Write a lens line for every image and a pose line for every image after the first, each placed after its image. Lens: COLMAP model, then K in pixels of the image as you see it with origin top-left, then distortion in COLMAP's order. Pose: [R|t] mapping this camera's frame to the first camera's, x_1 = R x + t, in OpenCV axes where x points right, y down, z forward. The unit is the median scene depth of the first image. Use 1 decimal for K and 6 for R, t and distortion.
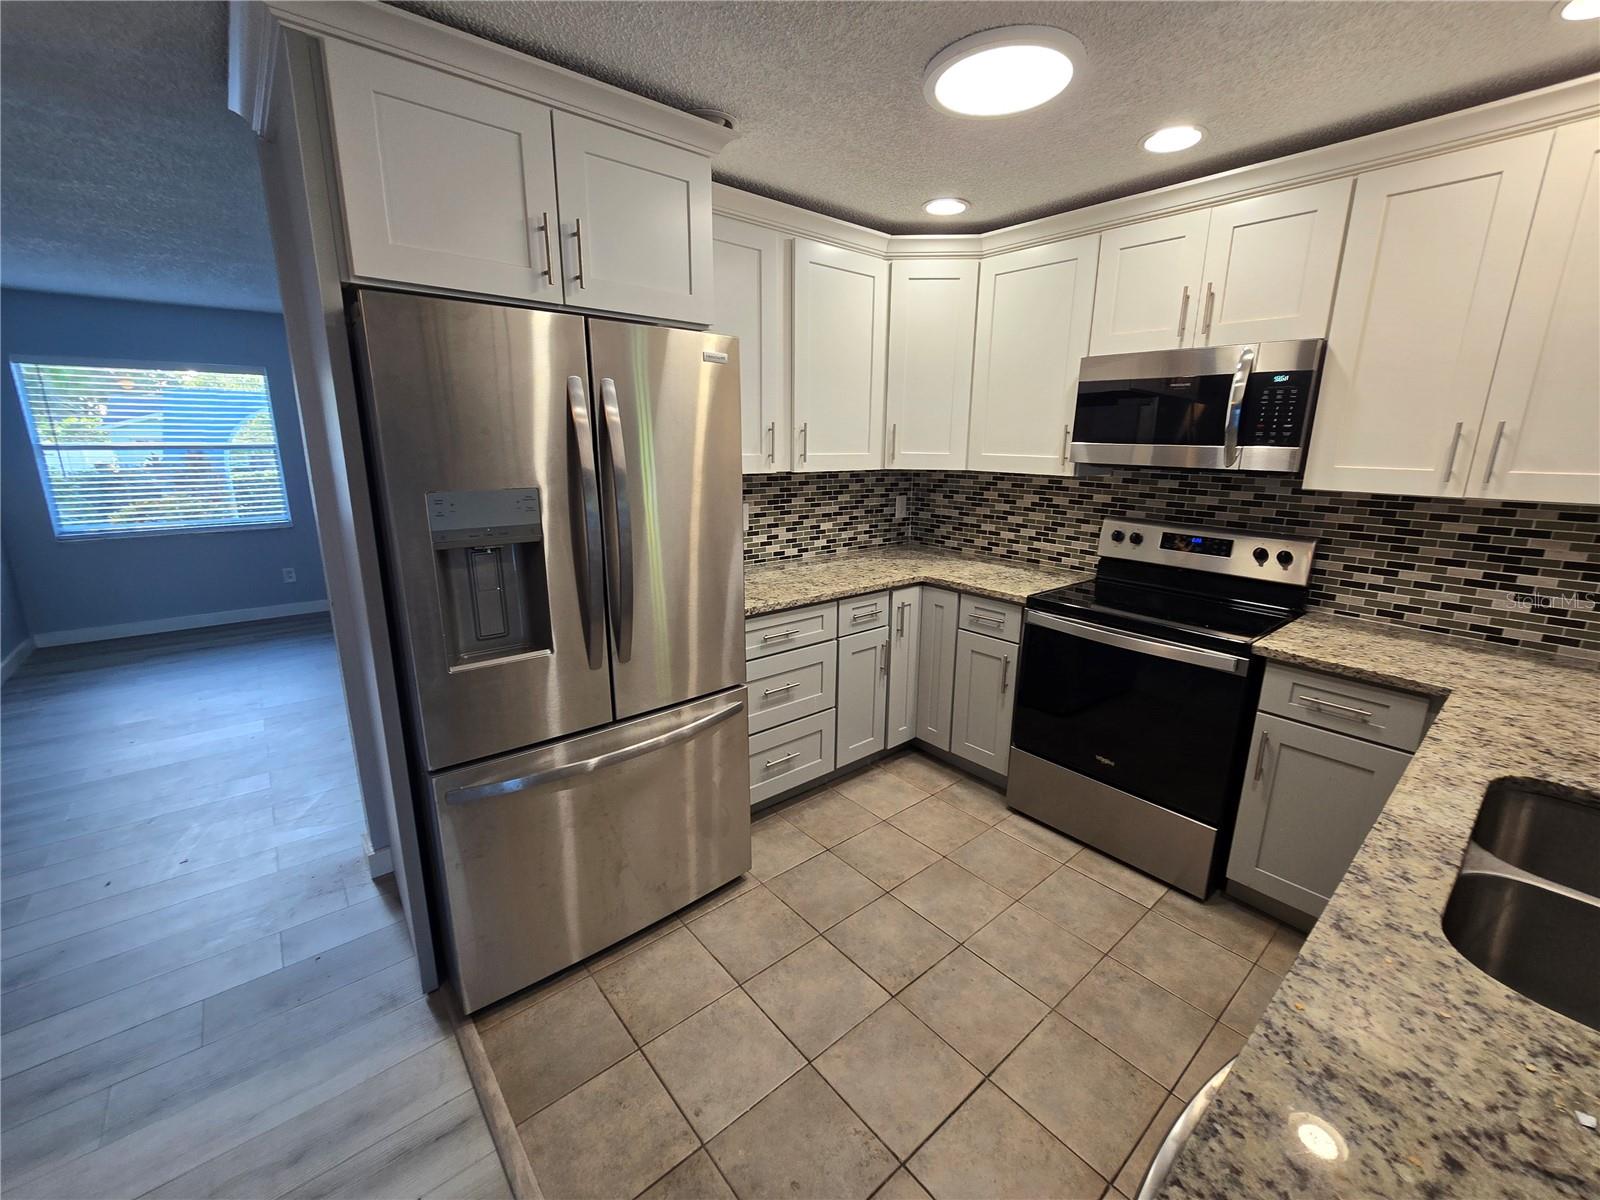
lens RADIAL K [[653.3, 0, 808.7], [0, 653.3, 593.0], [0, 0, 1]] dist [-0.006593, 0.001141]
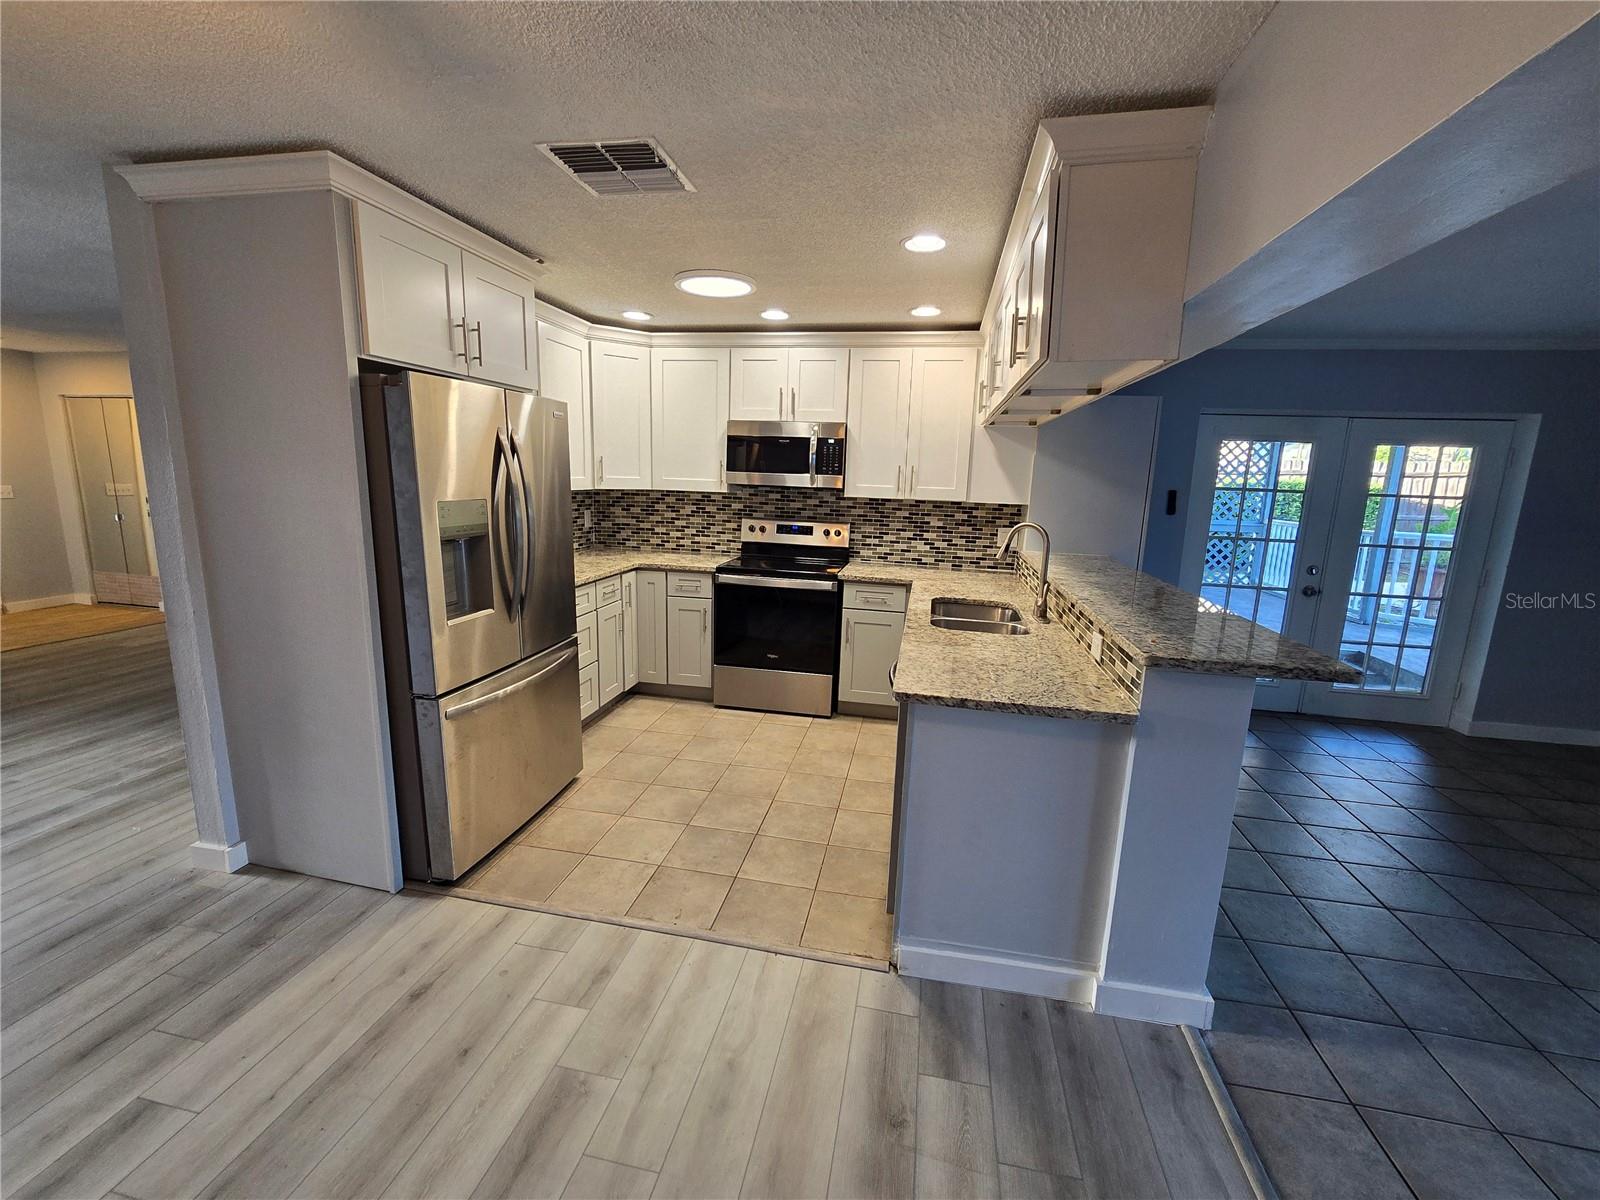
lens RADIAL K [[653.3, 0, 808.7], [0, 653.3, 593.0], [0, 0, 1]] dist [-0.006593, 0.001141]
pose [[0.777438, -0.102076, 0.620621, -0.532833], [0.124221, 0.992226, 0.007586, 0.093165], [-0.616571, 0.071197, 0.784074, -0.425177]]
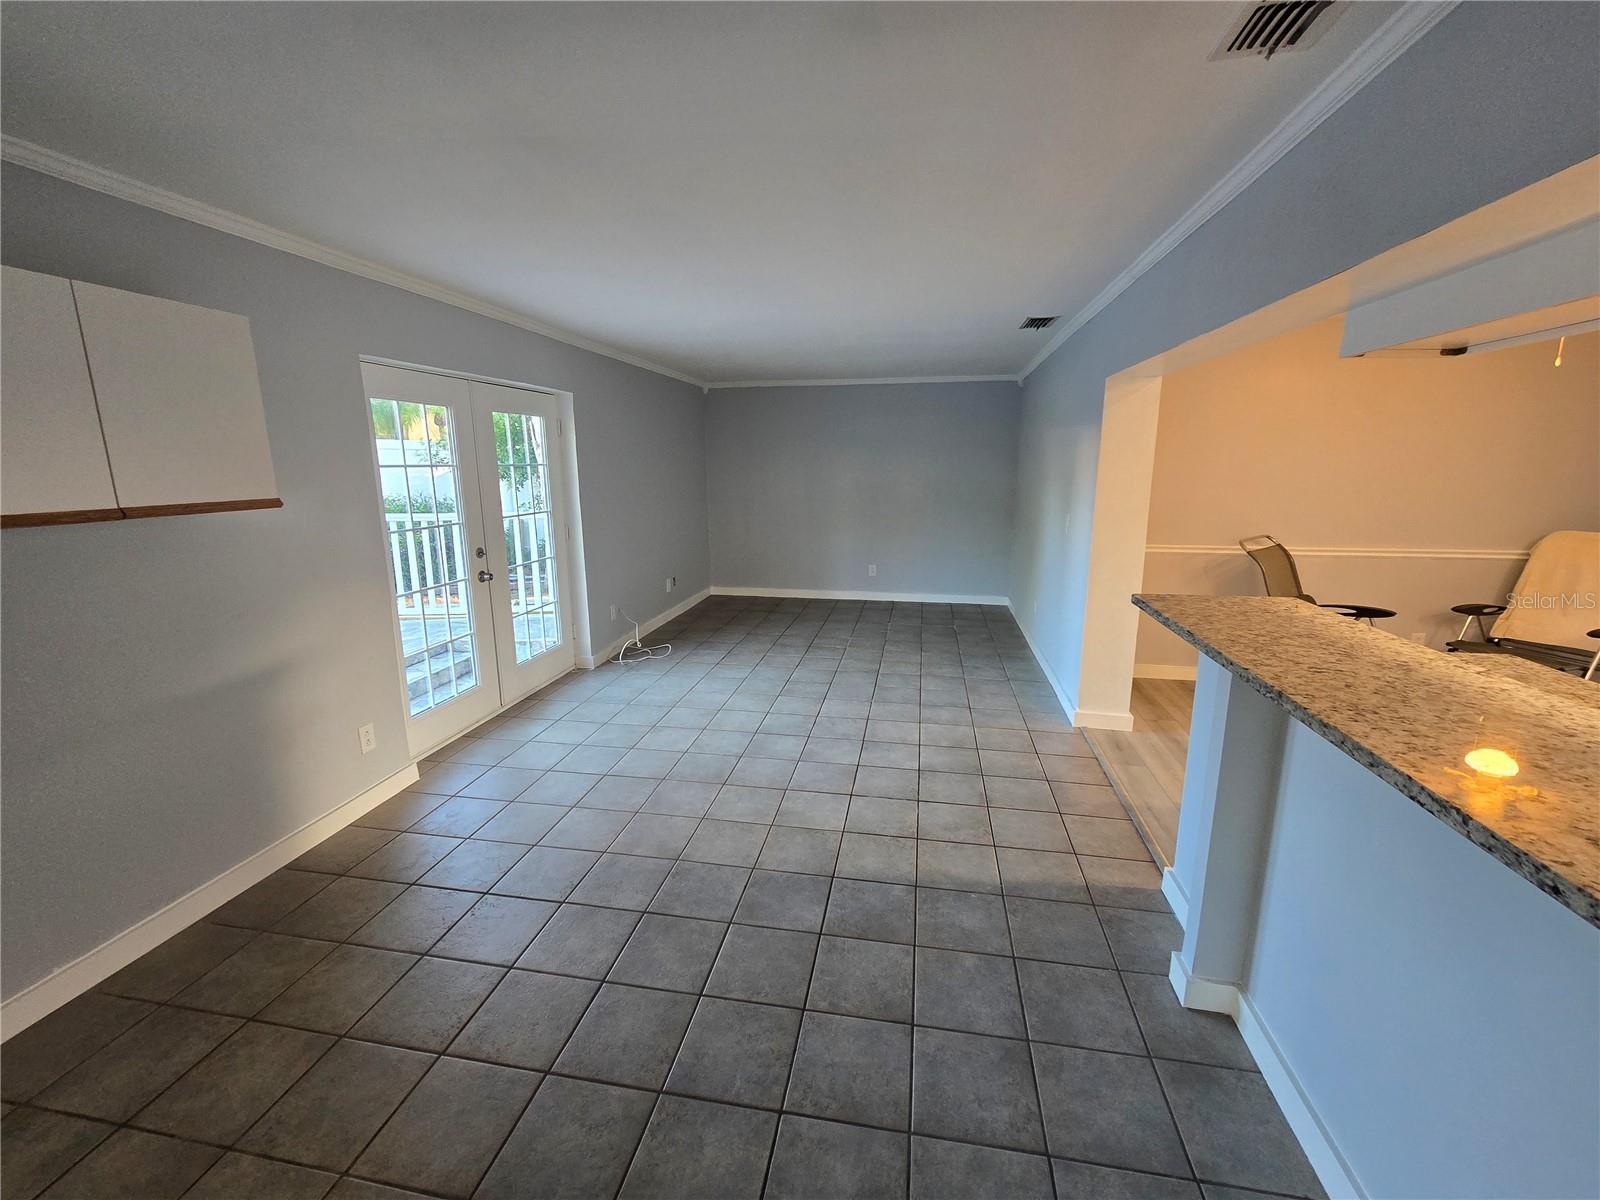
lens RADIAL K [[655.1, 0, 807.2], [0, 655.1, 593.9], [0, 0, 1]] dist [-0.005497, -0.000382]
pose [[-0.769361, 0.117980, -0.627825, 1.315472], [-0.153013, 0.920154, 0.360421, -0.022144], [0.620218, 0.373359, -0.689879, 0.127276]]
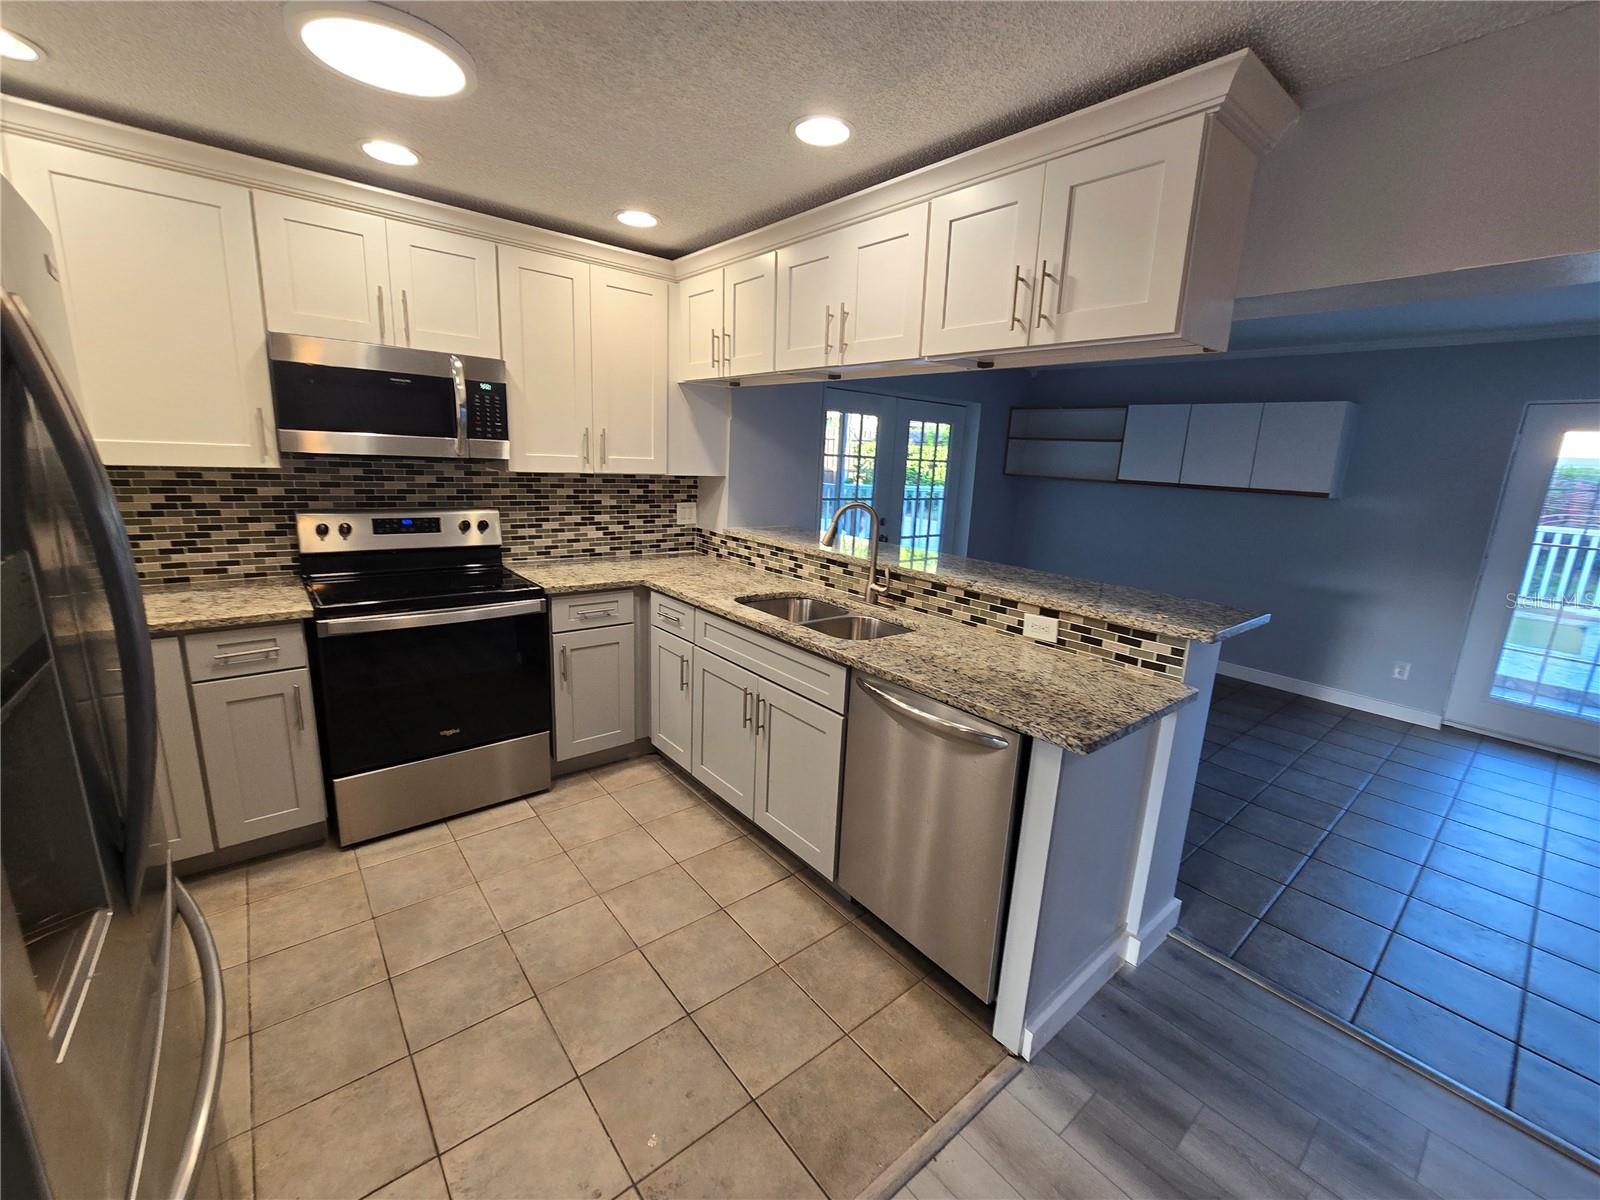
lens RADIAL K [[655.1, 0, 807.2], [0, 655.1, 593.9], [0, 0, 1]] dist [-0.005497, -0.000382]
pose [[0.009101, -0.223417, 0.974681, -0.550059], [0.185099, 0.958253, 0.217923, -0.088183], [-0.982678, 0.178429, 0.050075, 0.335764]]
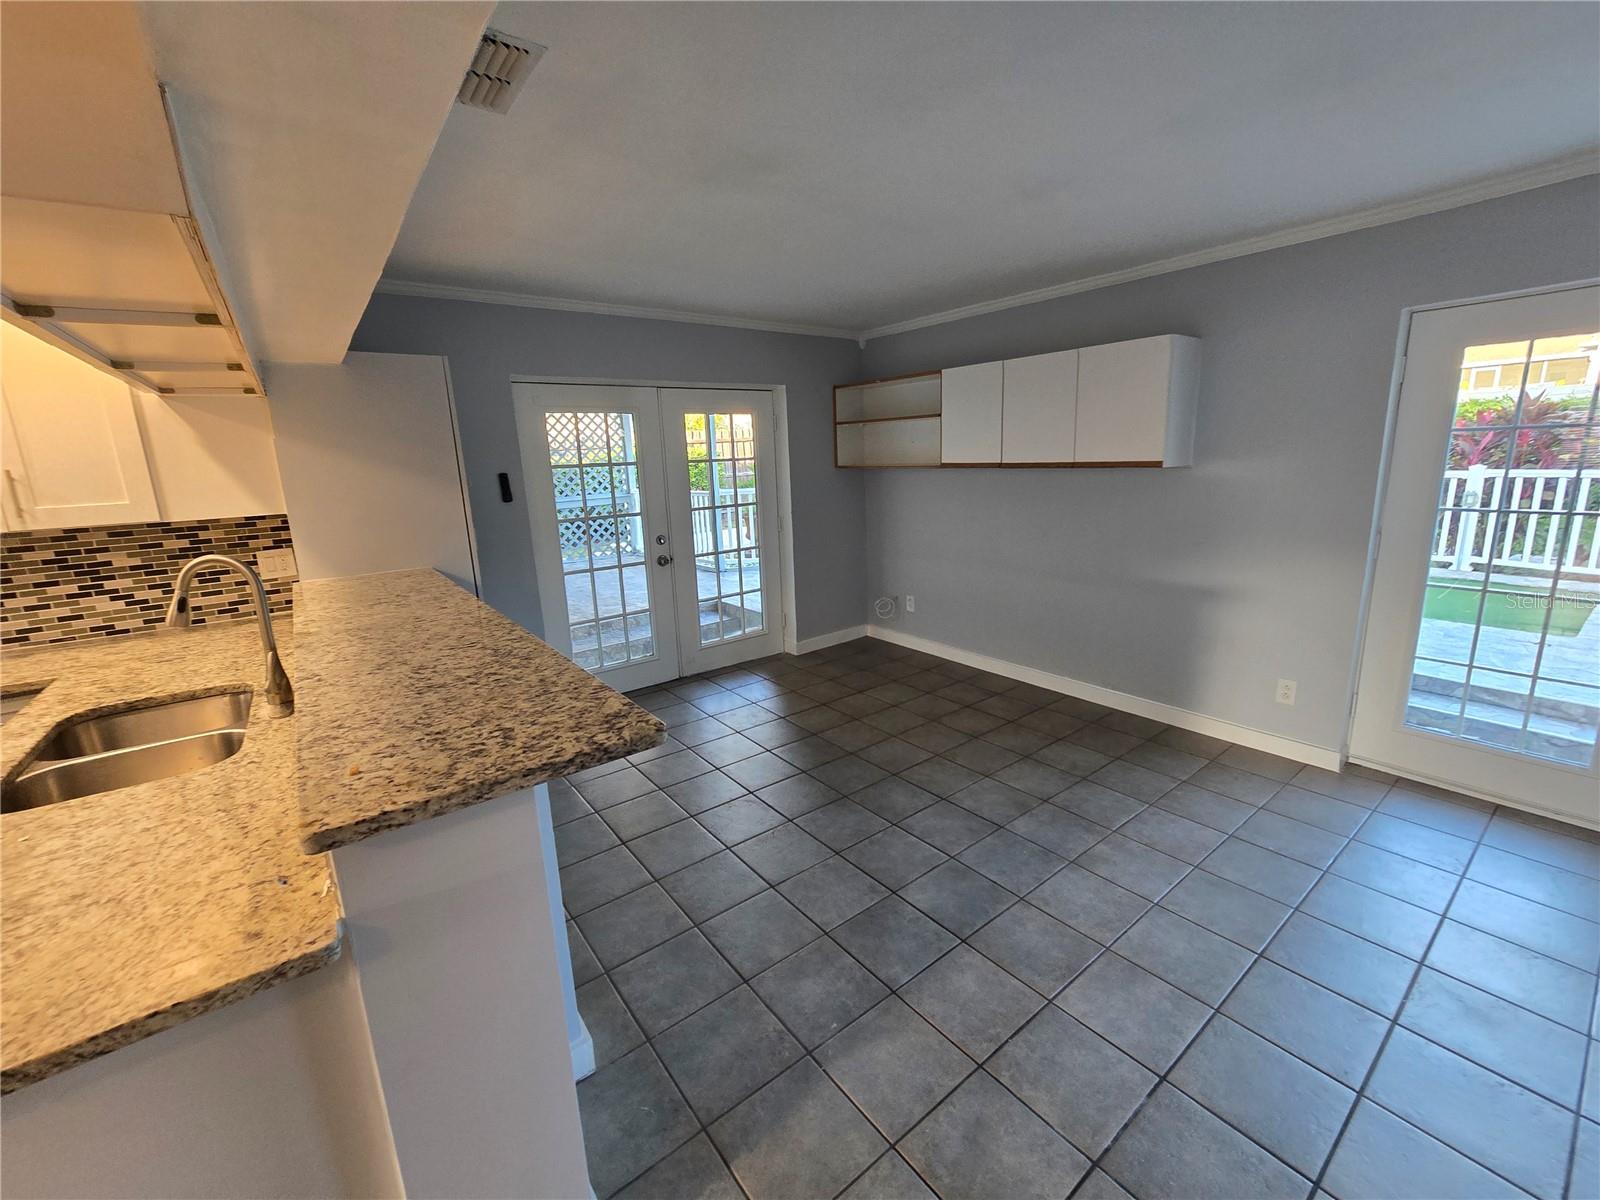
lens RADIAL K [[655.1, 0, 807.2], [0, 655.1, 593.9], [0, 0, 1]] dist [-0.005497, -0.000382]
pose [[0.041995, -0.226292, 0.973154, -0.108423], [0.269919, 0.940365, 0.207020, 0.090190], [-0.961967, 0.253979, 0.100571, -0.416939]]
